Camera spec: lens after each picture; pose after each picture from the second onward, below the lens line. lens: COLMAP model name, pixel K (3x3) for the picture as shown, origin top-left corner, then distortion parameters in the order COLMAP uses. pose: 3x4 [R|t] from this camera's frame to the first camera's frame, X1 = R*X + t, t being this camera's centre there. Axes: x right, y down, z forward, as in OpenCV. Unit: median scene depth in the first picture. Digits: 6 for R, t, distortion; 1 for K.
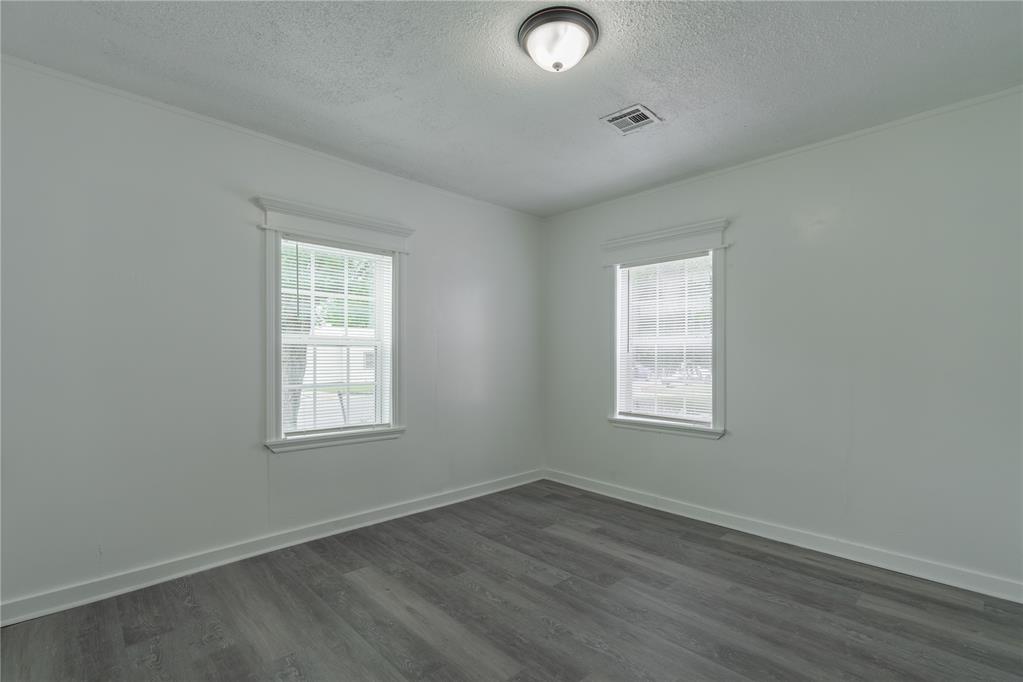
lens RADIAL K [[453.6, 0, 516.4], [0, 453.6, 361.8], [0, 0, 1]] dist [-0.000745, 0.000087]
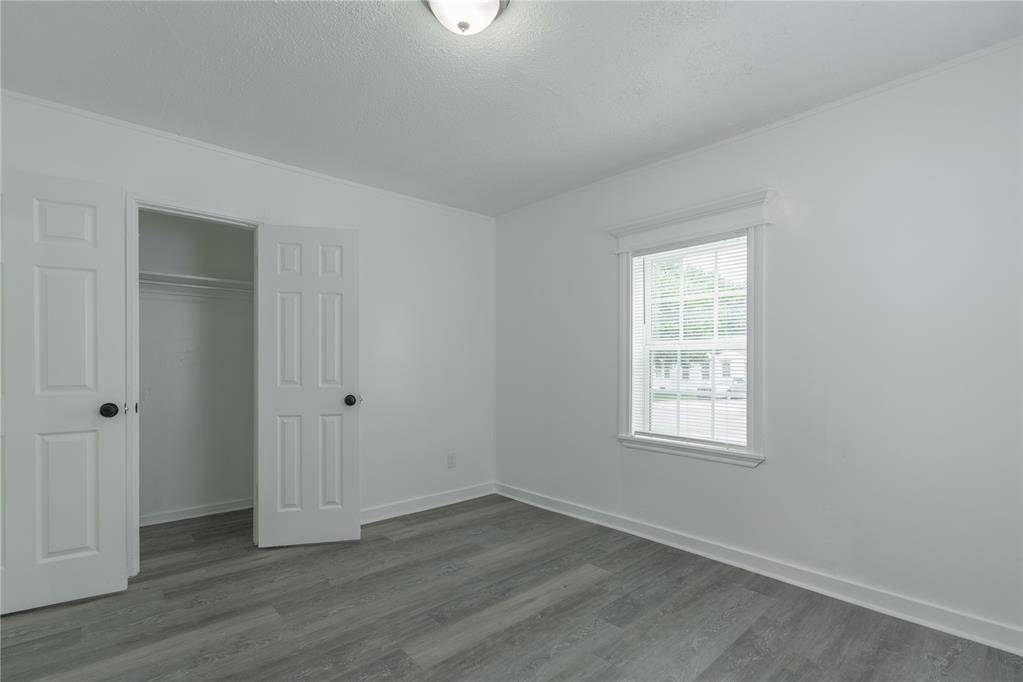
lens RADIAL K [[458.8, 0, 515.0], [0, 458.8, 365.6], [0, 0, 1]] dist [0.001551, 0.000197]
pose [[0.006727, 0.003193, -0.999972, 0.631791], [-0.013131, 0.999909, 0.003105, -0.003473], [0.999891, 0.013110, 0.006768, 0.721188]]
